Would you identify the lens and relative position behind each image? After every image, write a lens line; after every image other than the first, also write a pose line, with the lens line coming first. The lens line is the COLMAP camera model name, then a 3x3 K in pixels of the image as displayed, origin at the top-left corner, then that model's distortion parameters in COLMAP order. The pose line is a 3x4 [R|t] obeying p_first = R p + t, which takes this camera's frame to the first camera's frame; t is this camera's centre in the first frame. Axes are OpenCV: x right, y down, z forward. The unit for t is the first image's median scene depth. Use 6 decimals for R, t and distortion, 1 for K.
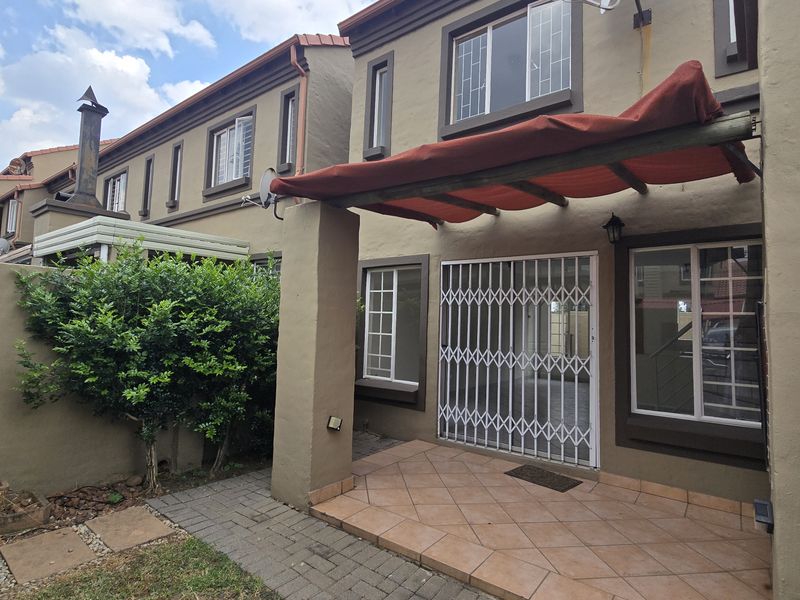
lens RADIAL K [[431.2, 0, 393.2], [0, 431.2, 292.9], [0, 0, 1]] dist [-0.001392, -0.002894]
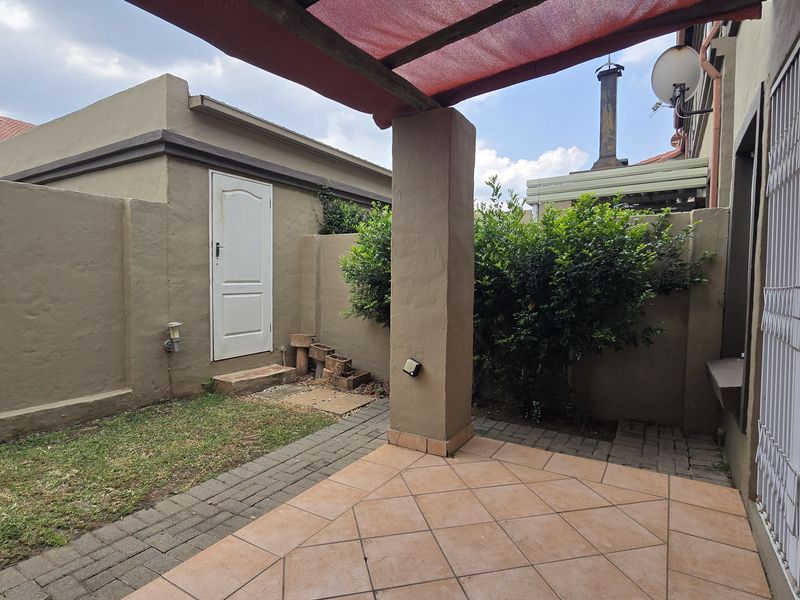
lens RADIAL K [[431.2, 0, 393.2], [0, 431.2, 292.9], [0, 0, 1]] dist [-0.001392, -0.002894]
pose [[0.103841, 0.007634, -0.994565, 0.783587], [0.068886, 0.997514, 0.014849, 0.143172], [0.992205, -0.070054, 0.103057, 0.940858]]
